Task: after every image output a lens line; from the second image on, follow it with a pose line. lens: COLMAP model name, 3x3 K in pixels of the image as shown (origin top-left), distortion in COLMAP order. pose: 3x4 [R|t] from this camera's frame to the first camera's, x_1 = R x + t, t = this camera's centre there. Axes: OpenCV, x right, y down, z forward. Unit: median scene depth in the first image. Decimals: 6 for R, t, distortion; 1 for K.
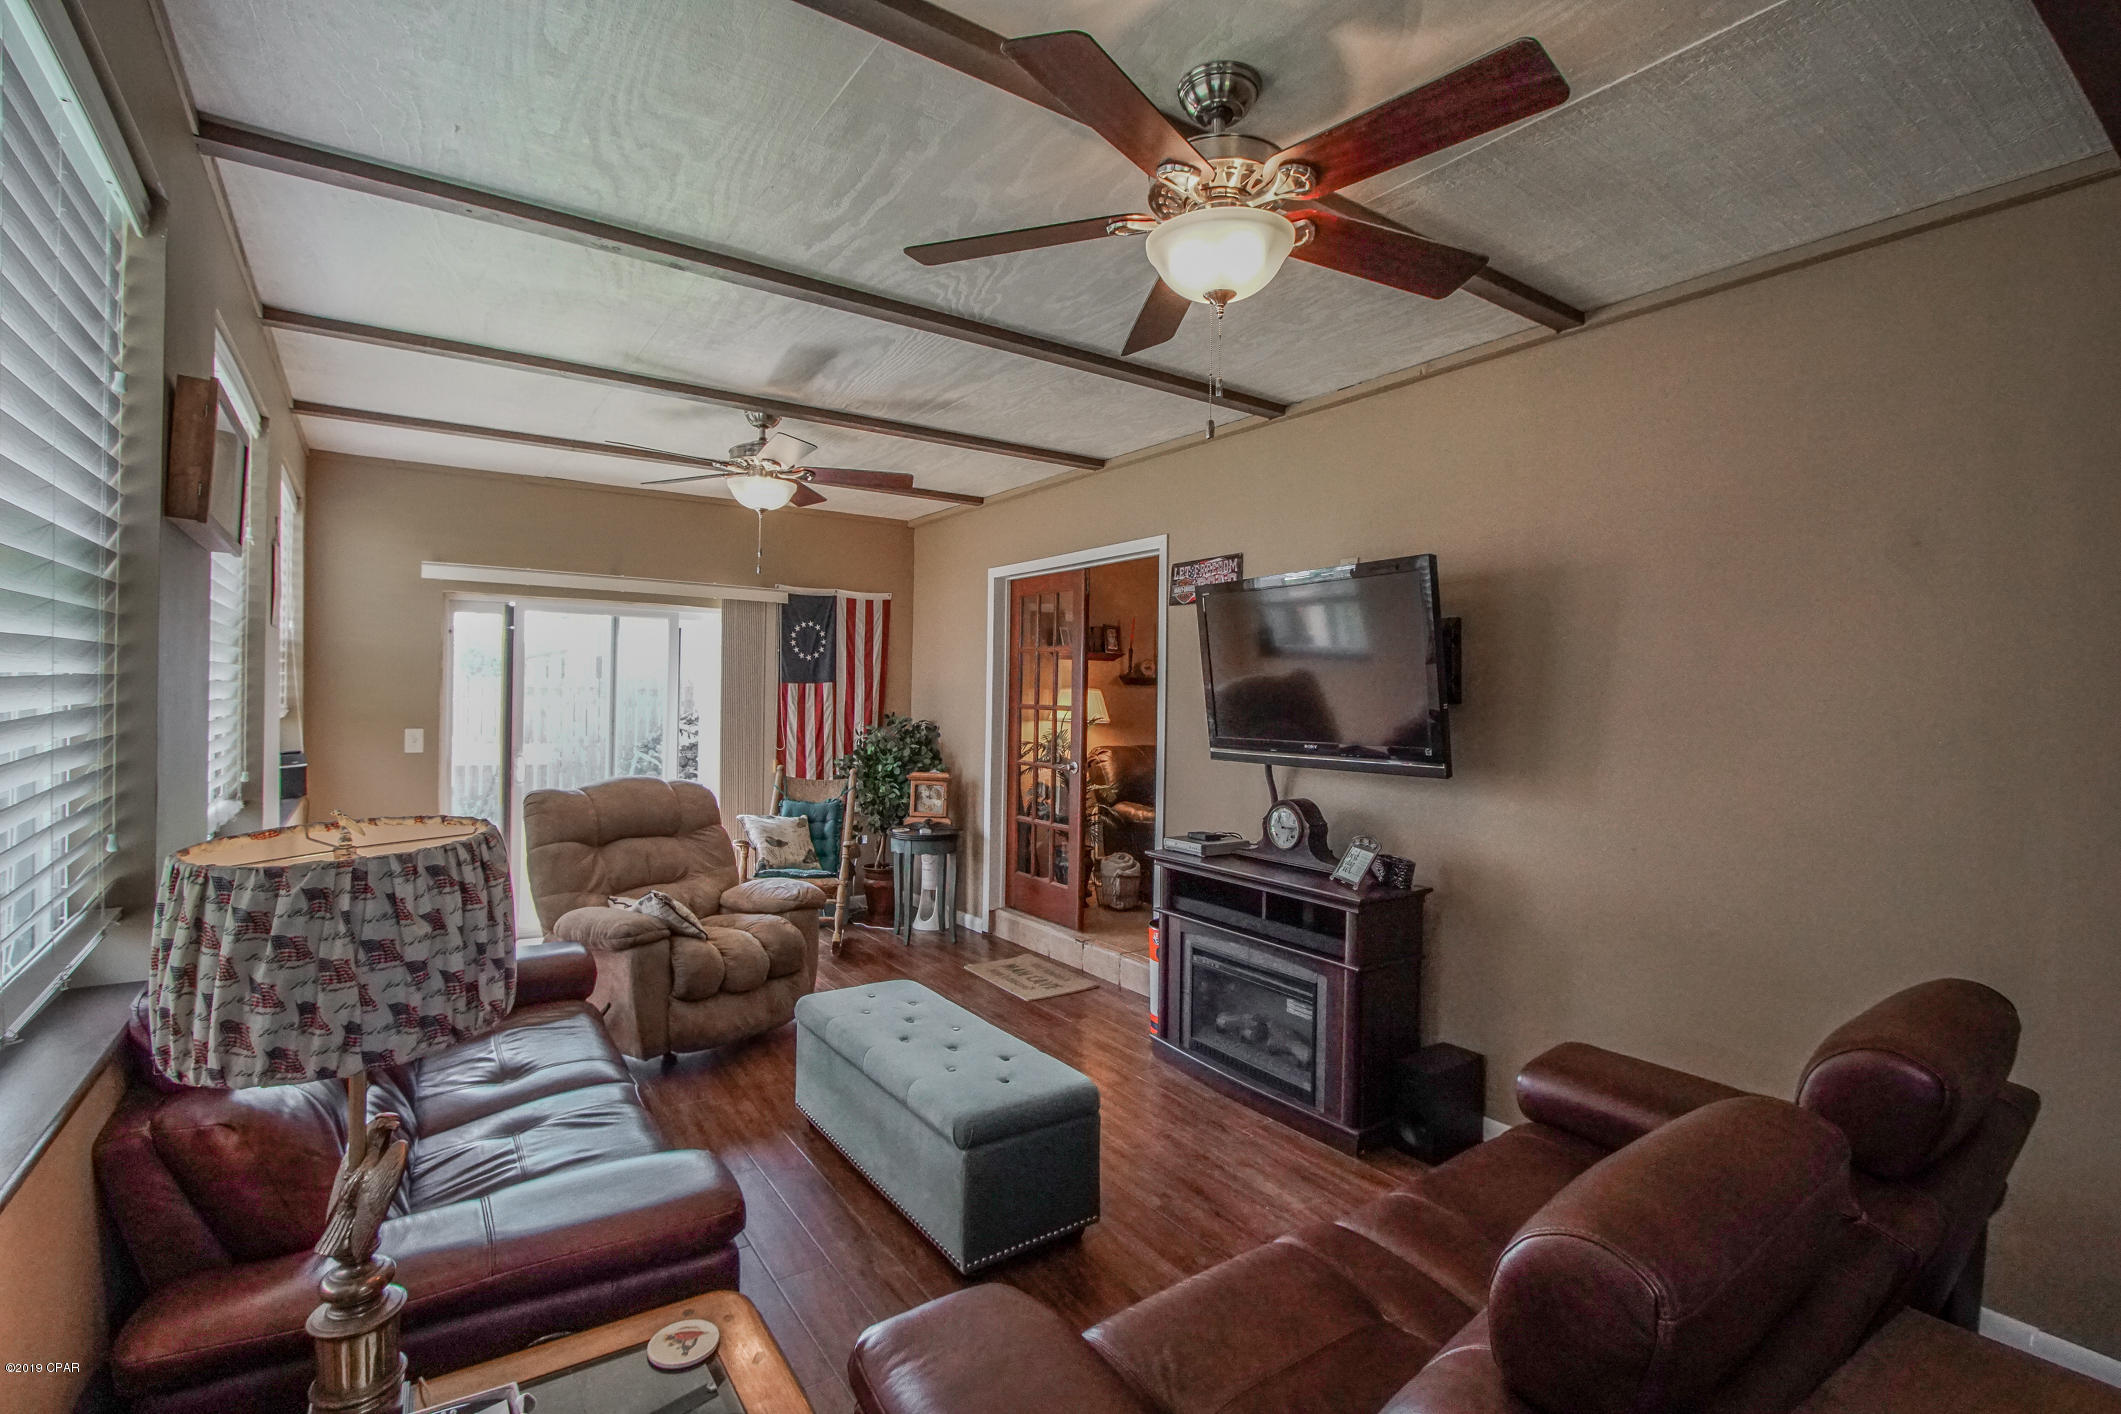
lens RADIAL K [[934.1, 0, 1054.7], [0, 934.1, 693.9], [0, 0, 1]] dist [-0.033656, 0.005391]
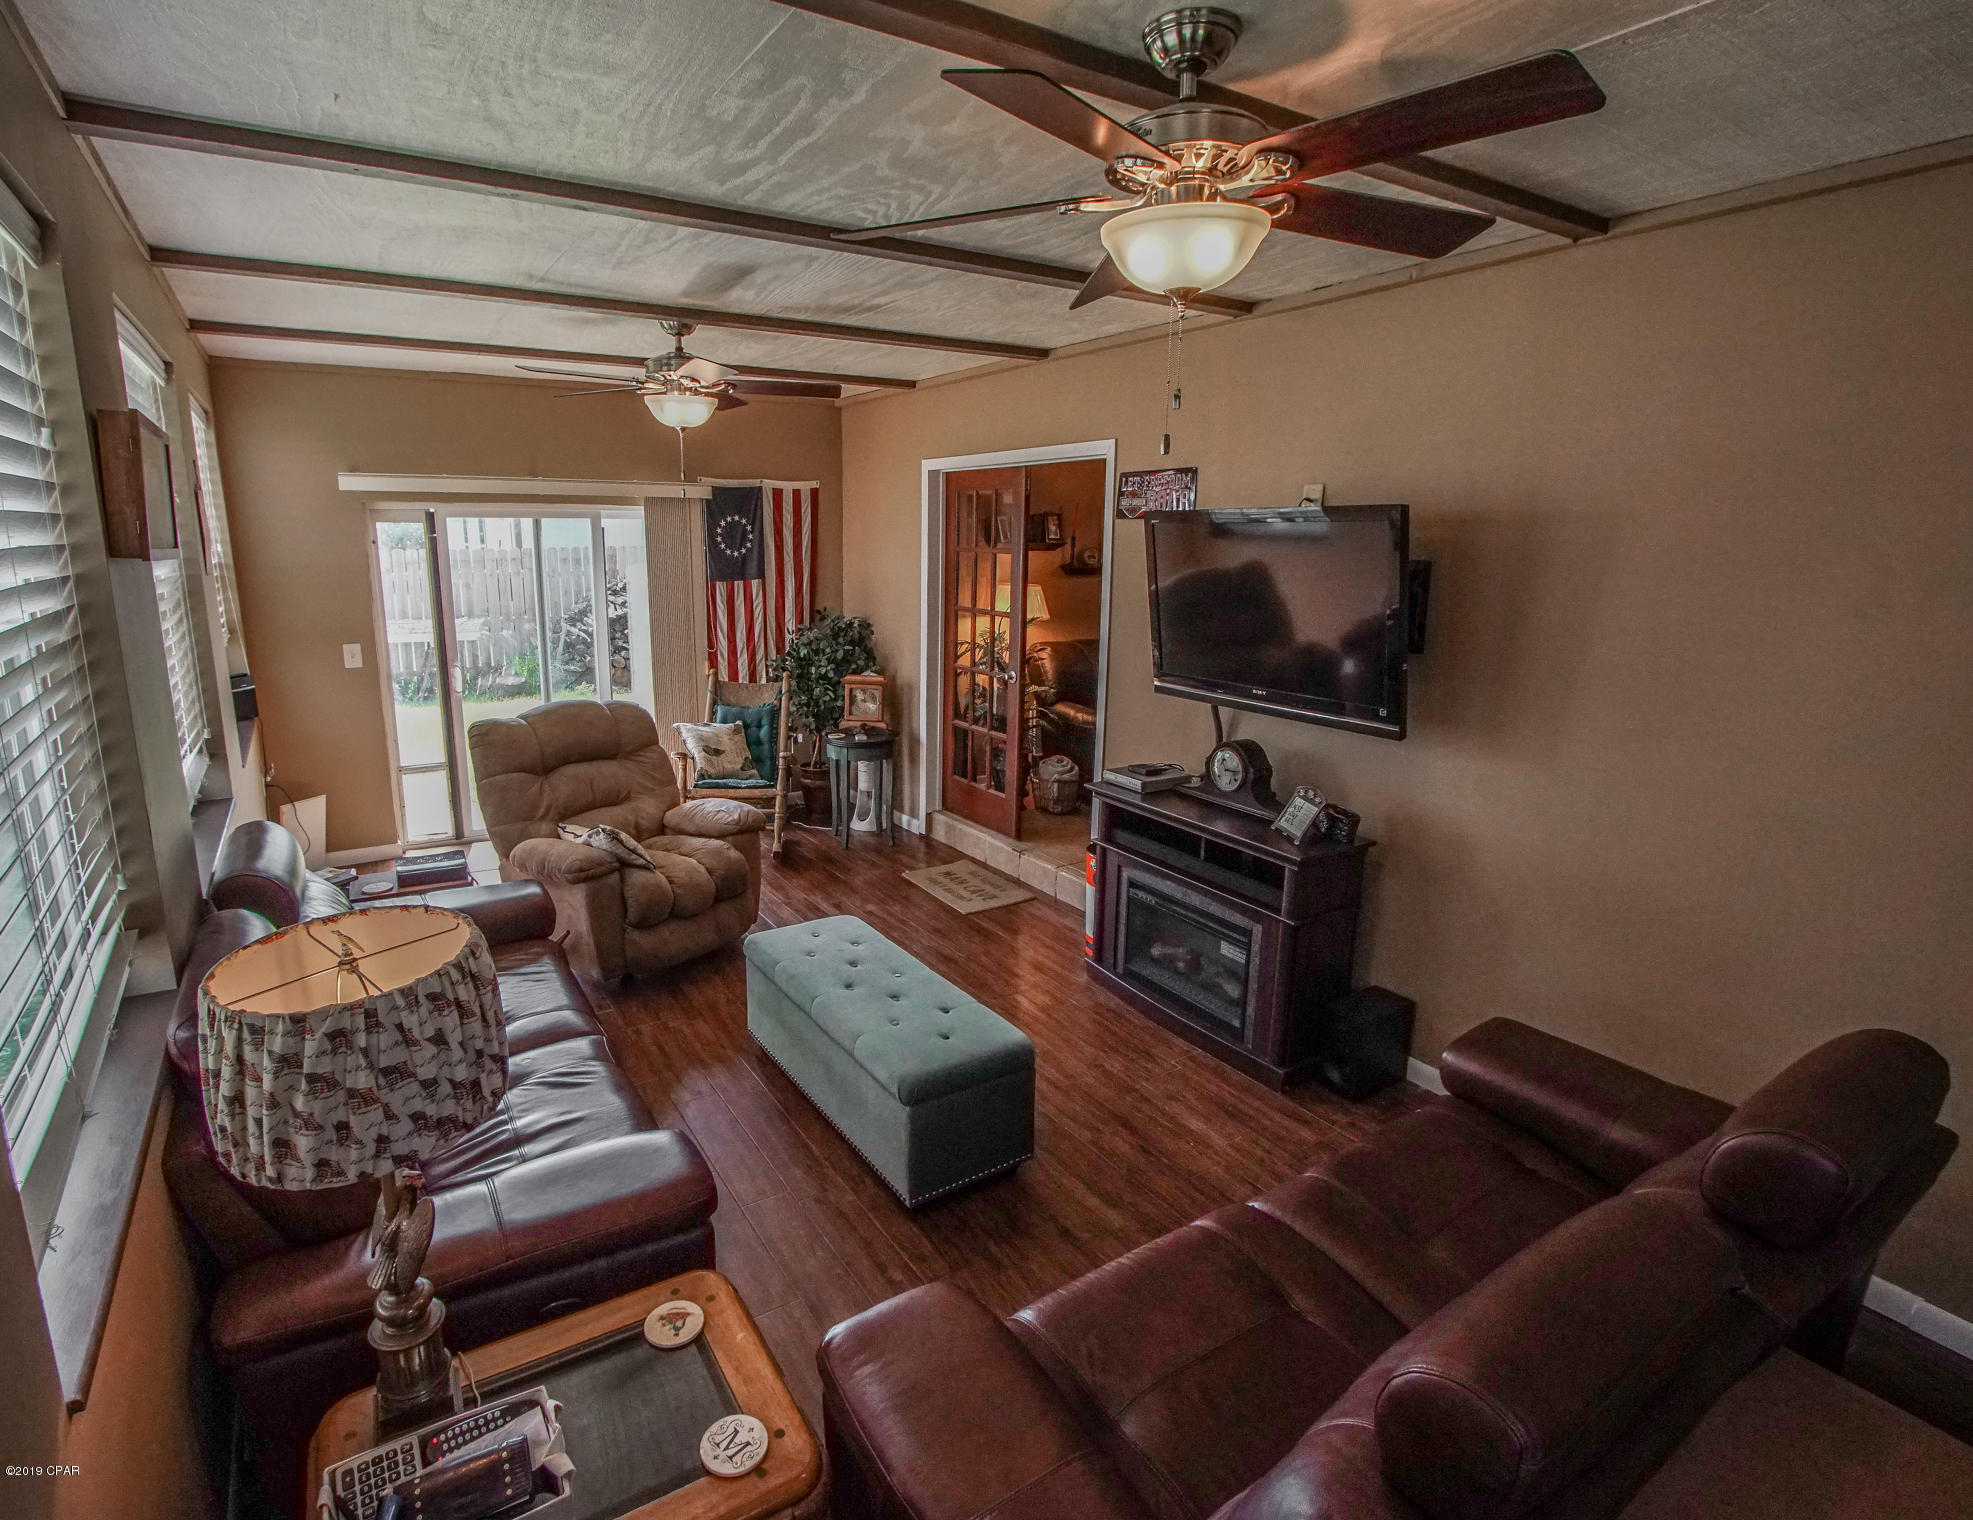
lens RADIAL K [[973.5, 0, 931.0], [0, 973.5, 732.6], [0, 0, 1]] dist [-0.033156, 0.004015]
pose [[0.998181, 0.004019, -0.060153, -0.004138], [0.008266, 0.979230, 0.202583, -0.124025], [0.059718, -0.202712, 0.977416, -0.009183]]
